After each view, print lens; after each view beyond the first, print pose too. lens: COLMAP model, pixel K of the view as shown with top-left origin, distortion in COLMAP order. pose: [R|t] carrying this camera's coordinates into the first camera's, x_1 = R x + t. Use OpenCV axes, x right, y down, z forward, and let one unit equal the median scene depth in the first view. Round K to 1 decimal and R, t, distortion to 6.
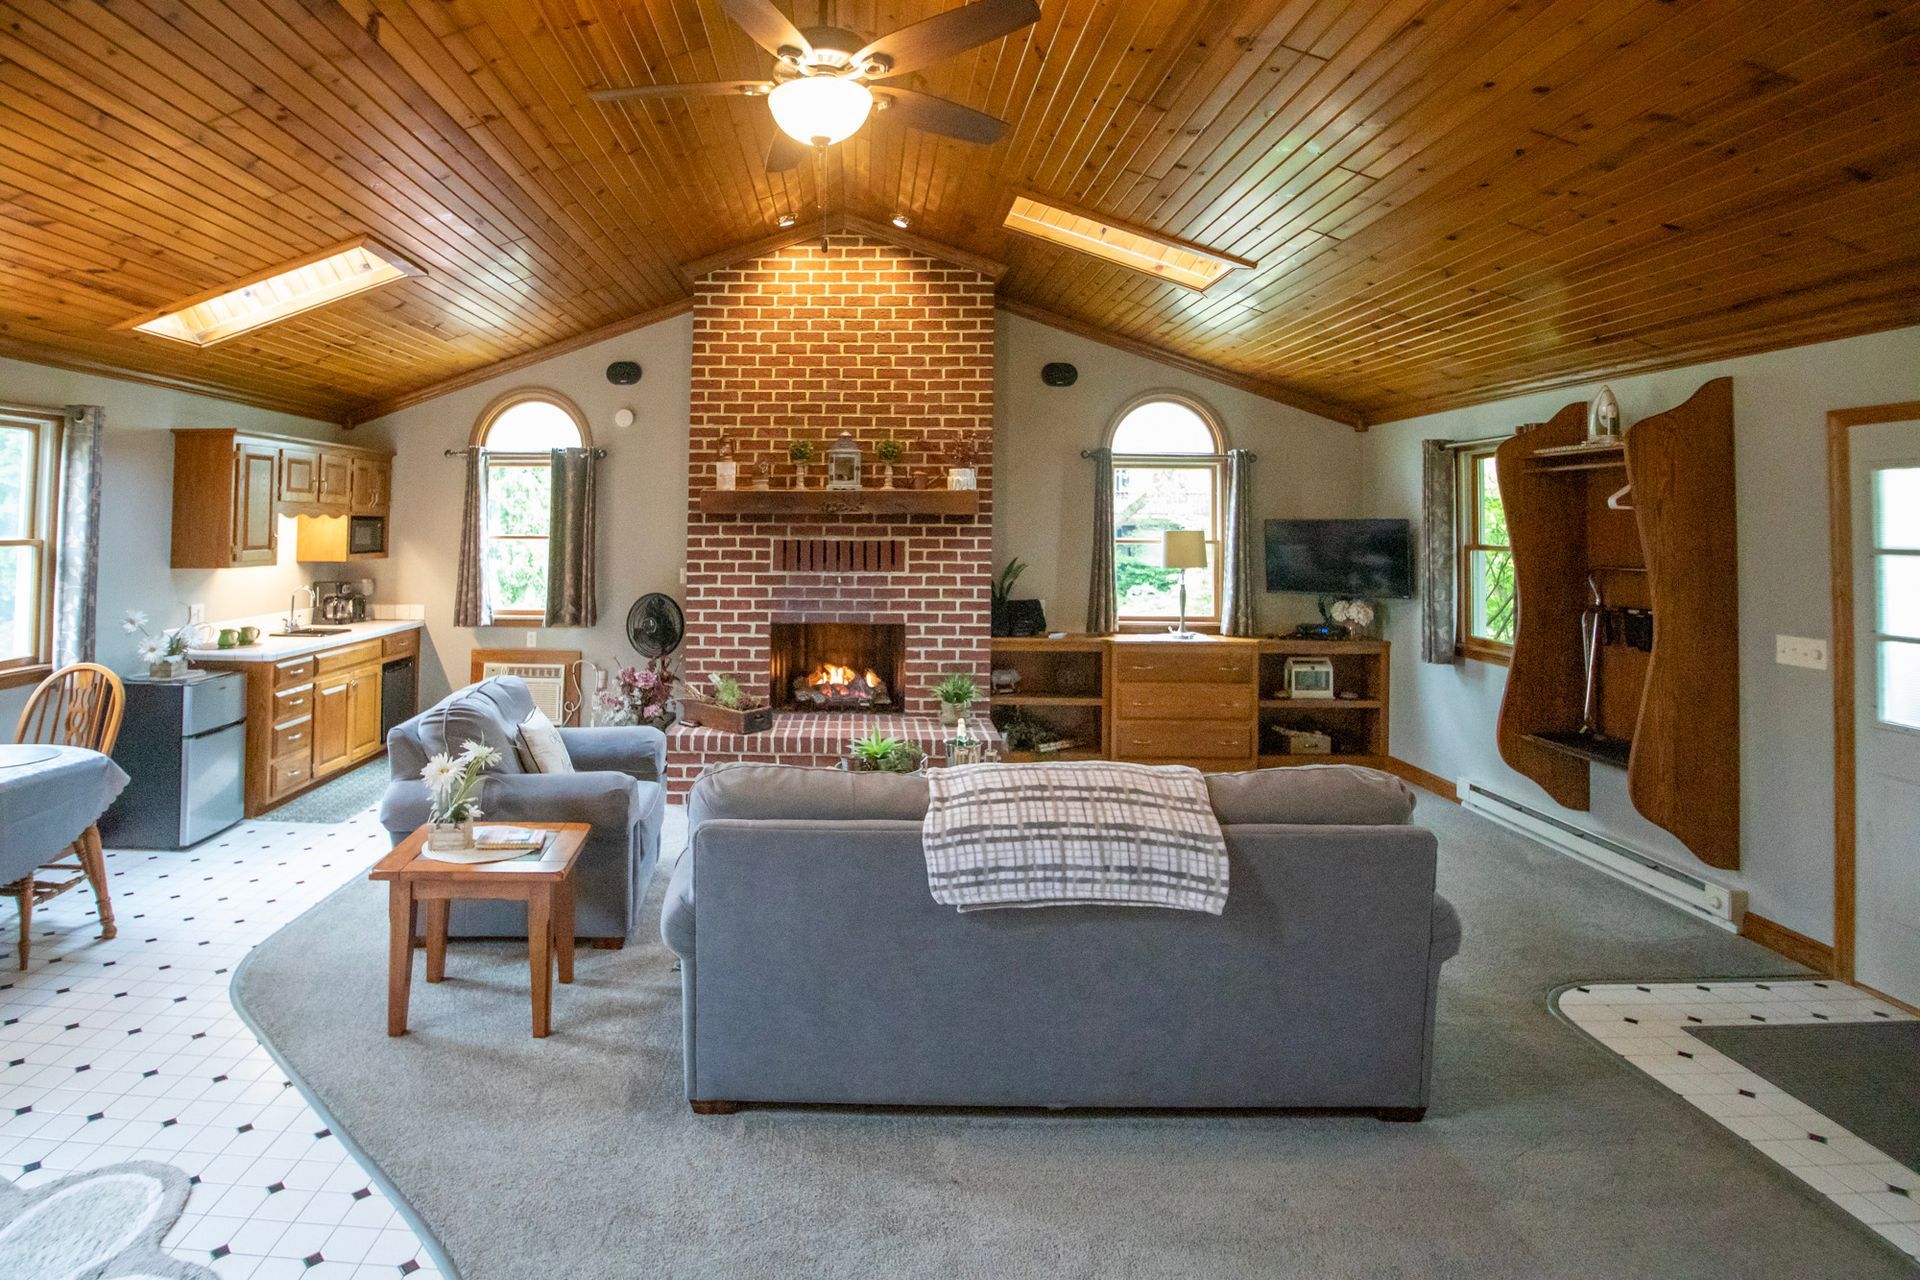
lens RADIAL K [[1030.9, 0, 886.6], [0, 1030.9, 467.2], [0, 0, 1]] dist [-0.063067, 0.010904]
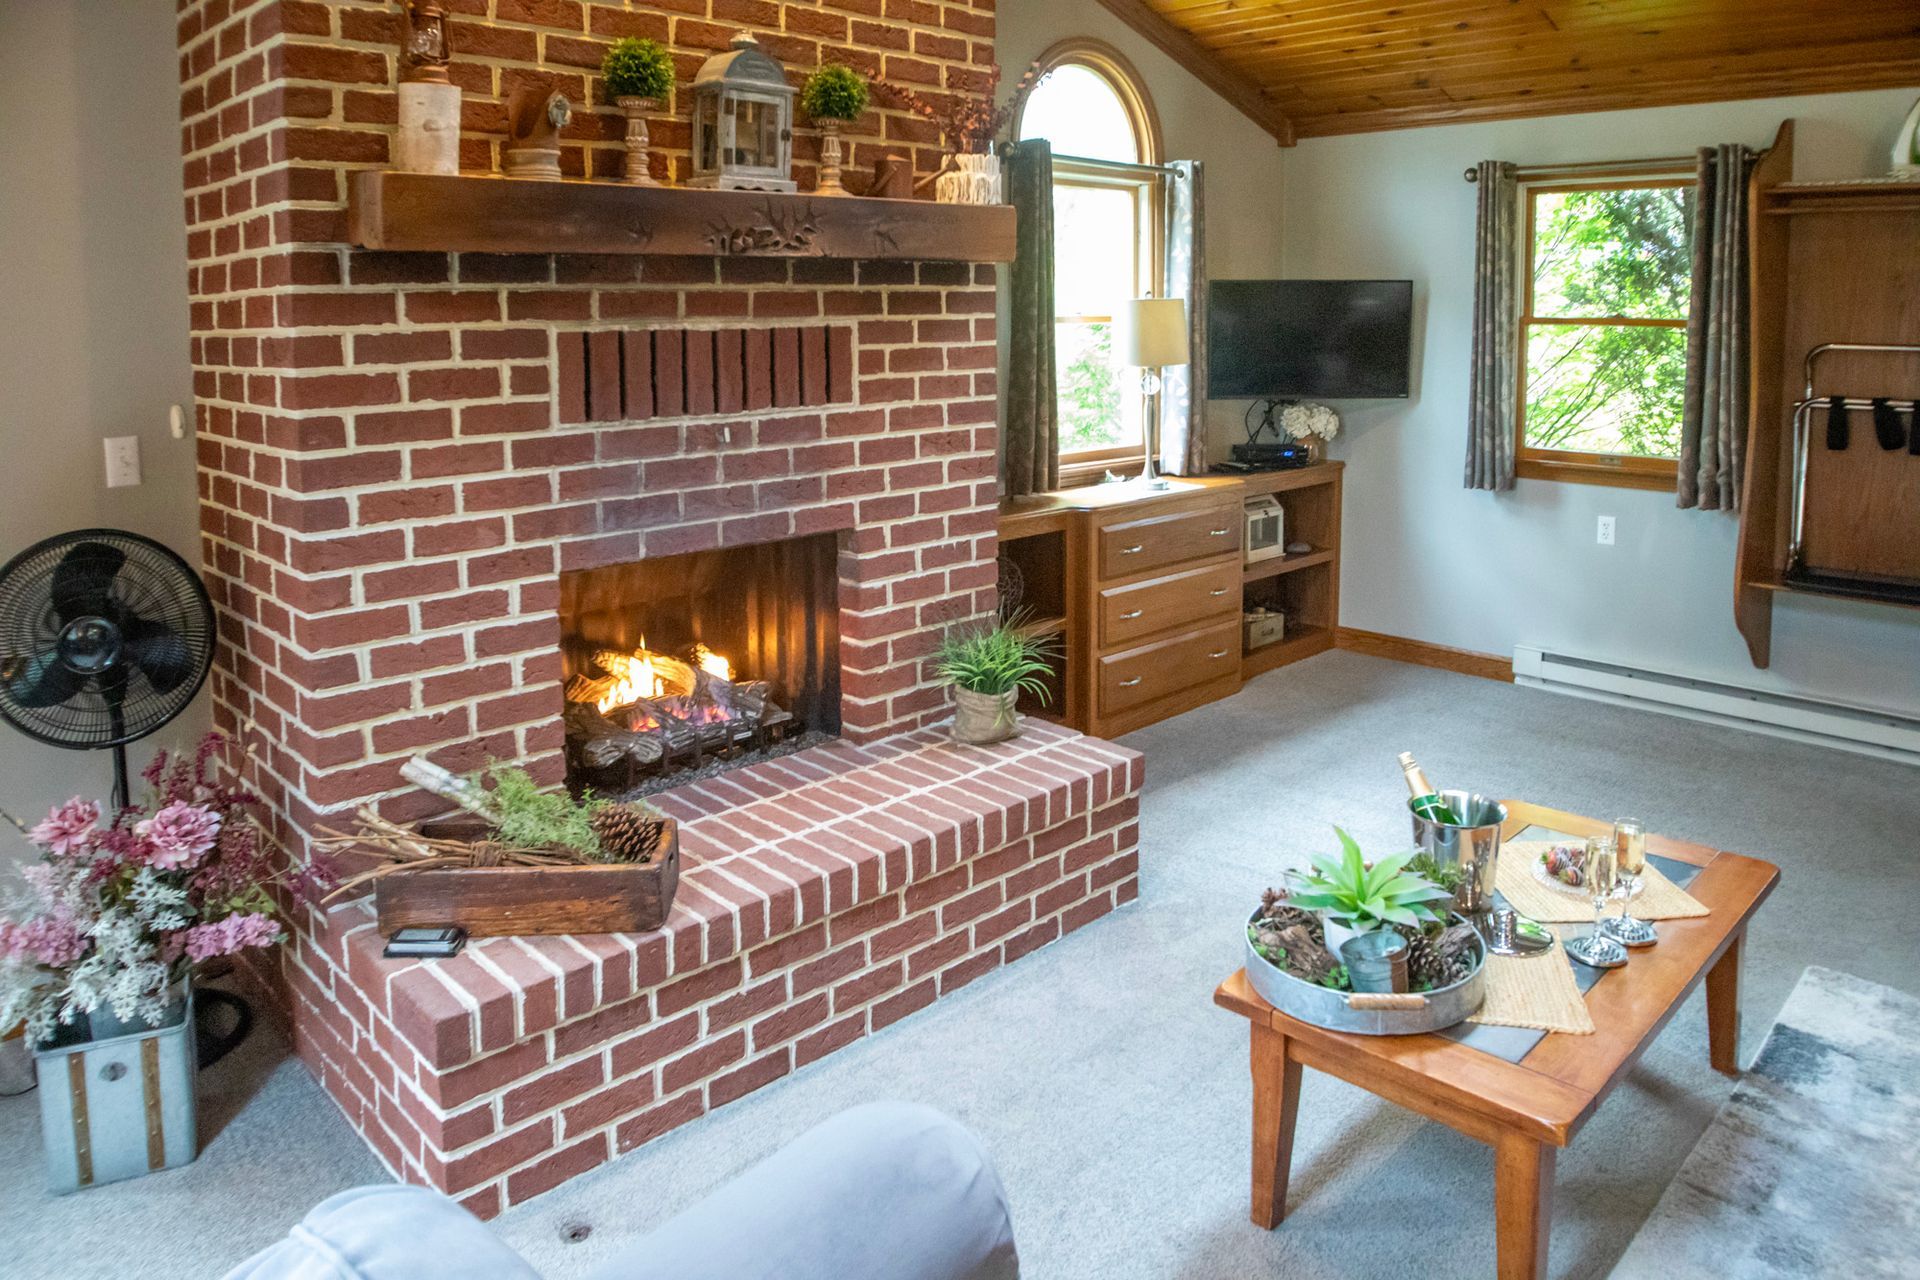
lens RADIAL K [[1353.3, 0, 1017.2], [0, 1353.3, 415.8], [0, 0, 1]] dist [-0.071161, 0.026188]
pose [[0.699013, -0.069643, 0.711710, -0.319436], [-0.034862, 0.990744, 0.131188, 0.034247], [-0.714259, -0.116514, 0.690115, 0.583879]]
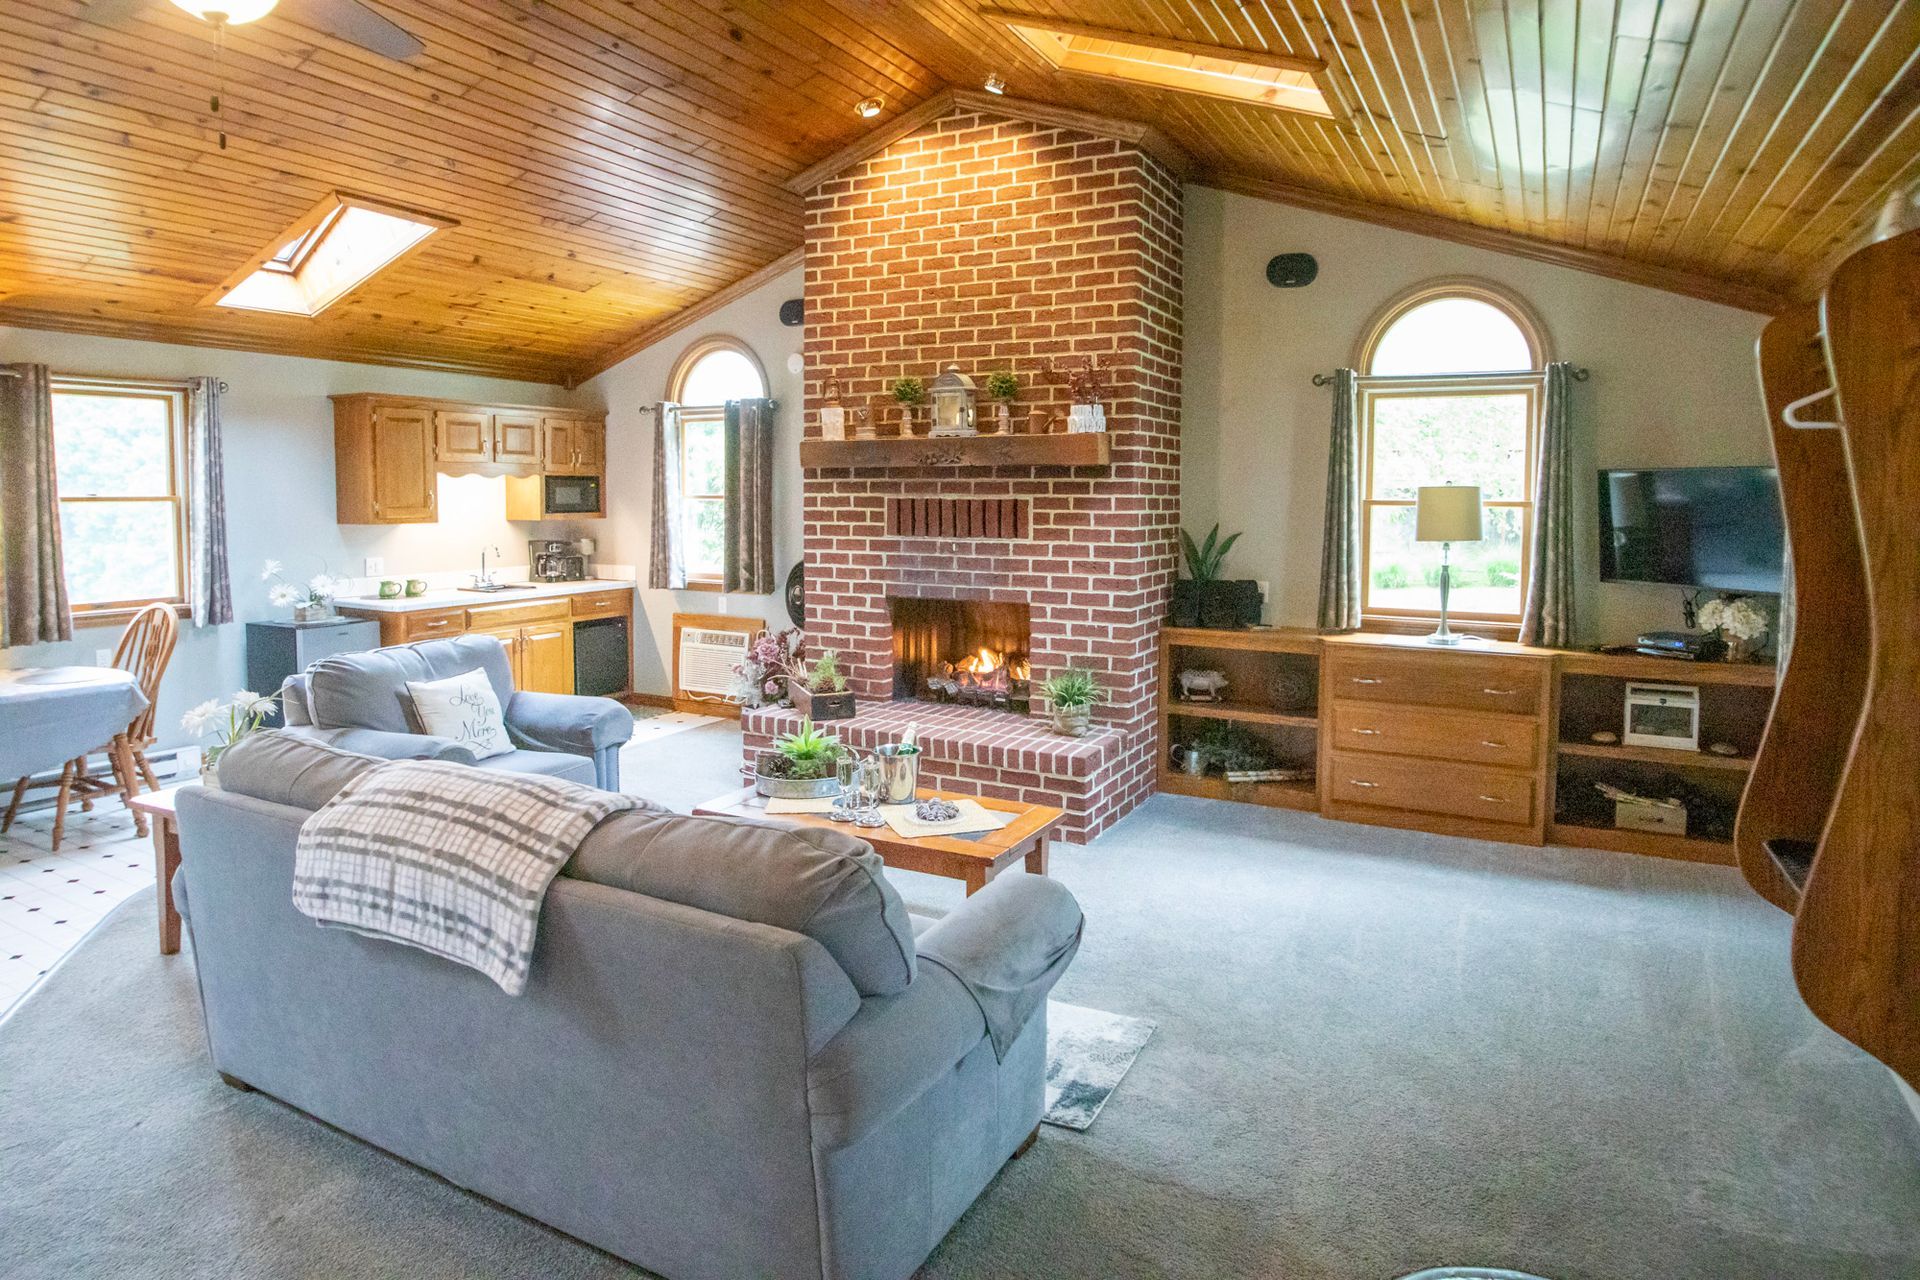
lens RADIAL K [[1170.9, 0, 996.2], [0, 1170.9, 553.2], [0, 0, 1]] dist [-0.036610, 0.005299]
pose [[0.875904, 0.023858, -0.481896, 0.432122], [0.027367, 0.994712, 0.098989, 0.022609], [0.481709, -0.099893, 0.870619, 0.201418]]
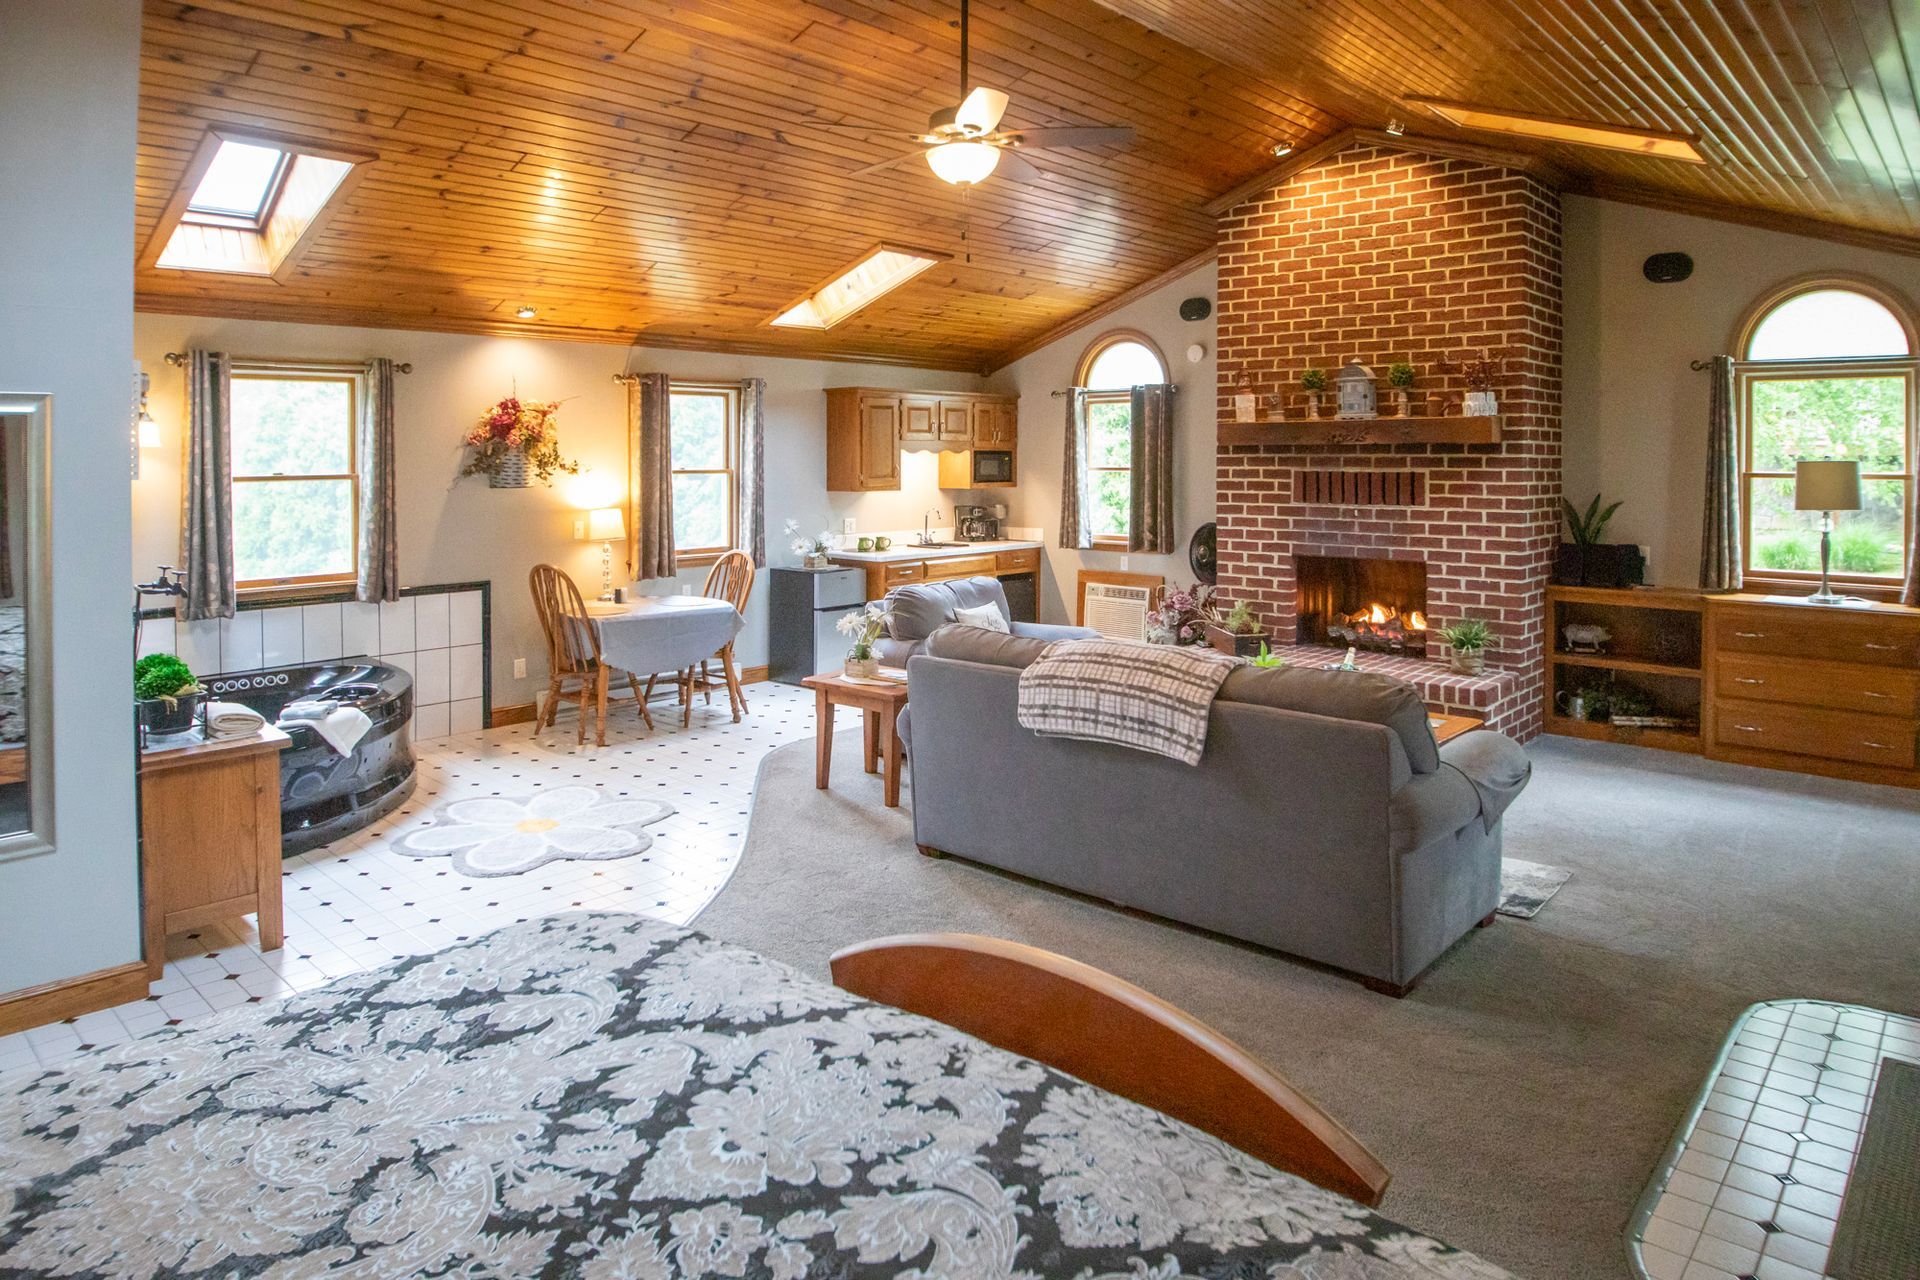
lens RADIAL K [[1313.1, 0, 912.4], [0, 1313.1, 455.1], [0, 0, 1]] dist [-0.053444, 0.020880]
pose [[0.712644, -0.005622, -0.701504, 0.512223], [0.042418, 0.998484, 0.035089, -0.004798], [0.700243, -0.054762, 0.711802, -0.154594]]
